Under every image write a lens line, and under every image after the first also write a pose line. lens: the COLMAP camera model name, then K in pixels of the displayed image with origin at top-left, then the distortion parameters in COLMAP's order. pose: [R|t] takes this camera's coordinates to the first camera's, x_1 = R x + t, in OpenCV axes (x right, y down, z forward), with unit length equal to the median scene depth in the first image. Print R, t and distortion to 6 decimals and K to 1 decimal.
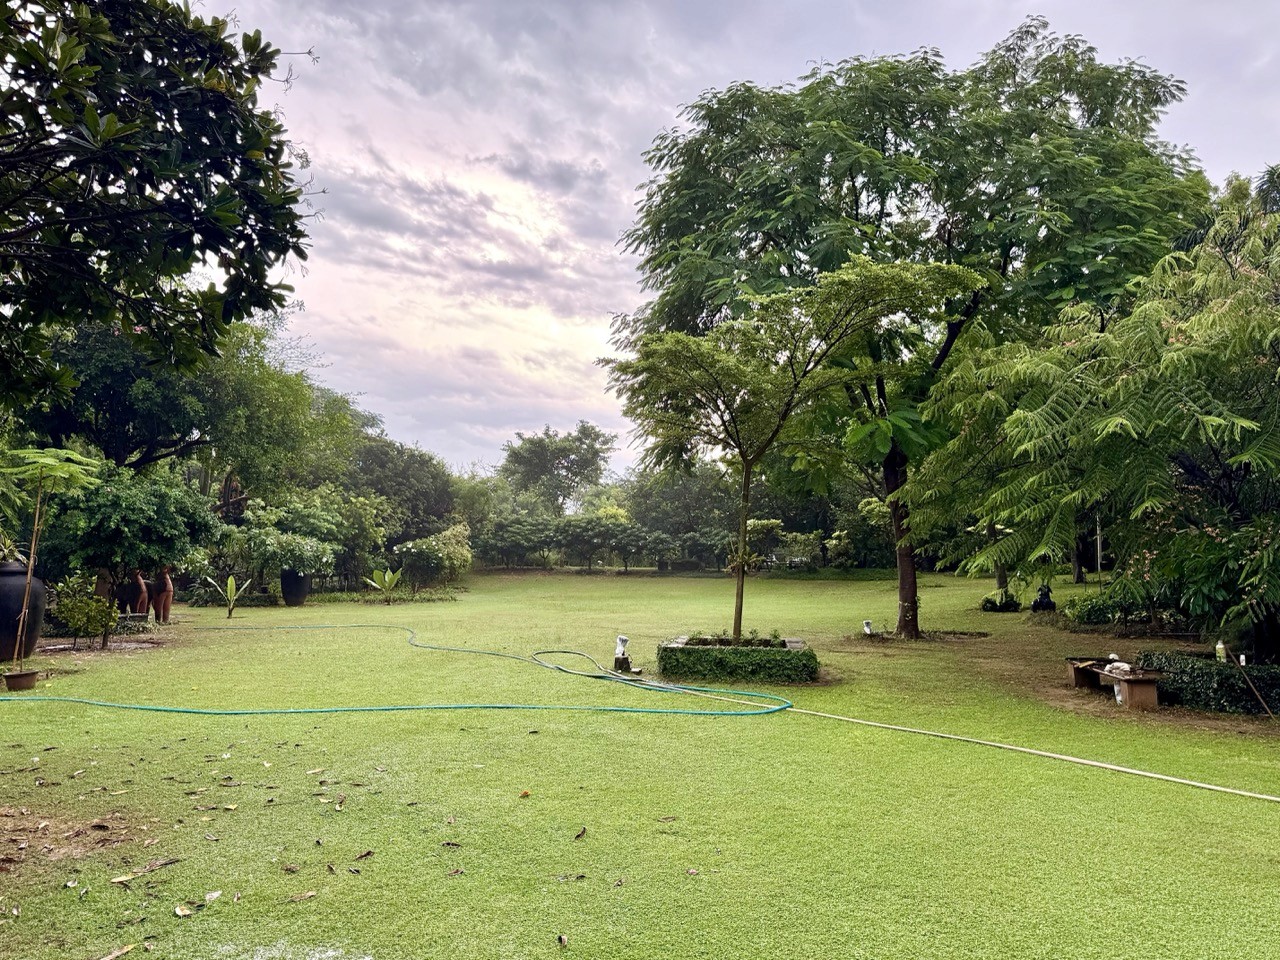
lens RADIAL K [[930.7, 0, 640.3], [0, 930.7, 476.6], [0, 0, 1]] dist [0.089661, -0.094804]
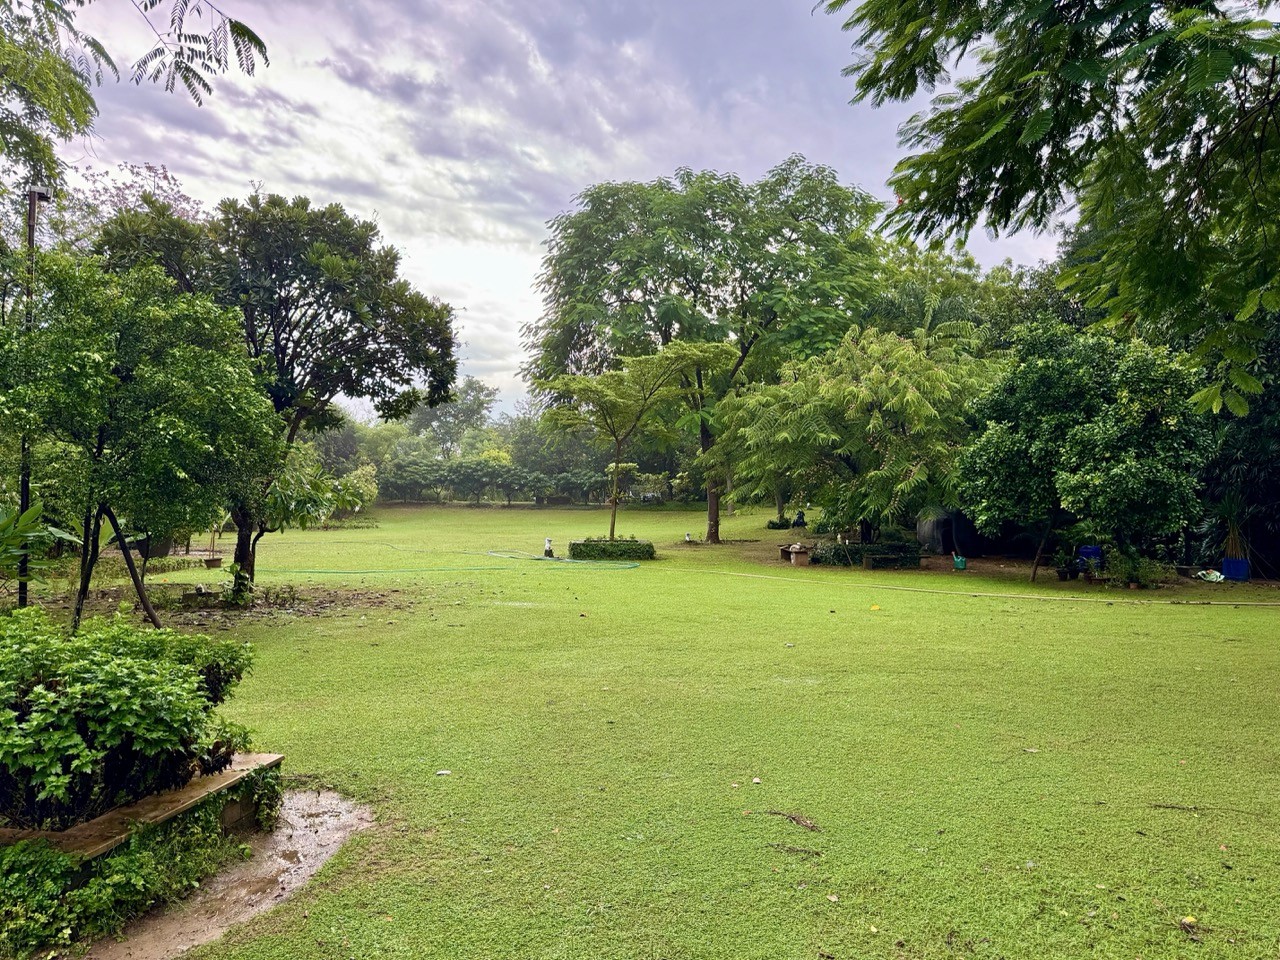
lens RADIAL K [[930.7, 0, 640.3], [0, 930.7, 476.6], [0, 0, 1]] dist [0.089661, -0.094804]
pose [[0.988297, 0.002940, 0.152516, -0.034472], [-0.013549, 0.997555, 0.068567, -0.021425], [-0.151941, -0.069831, 0.985920, -0.230437]]
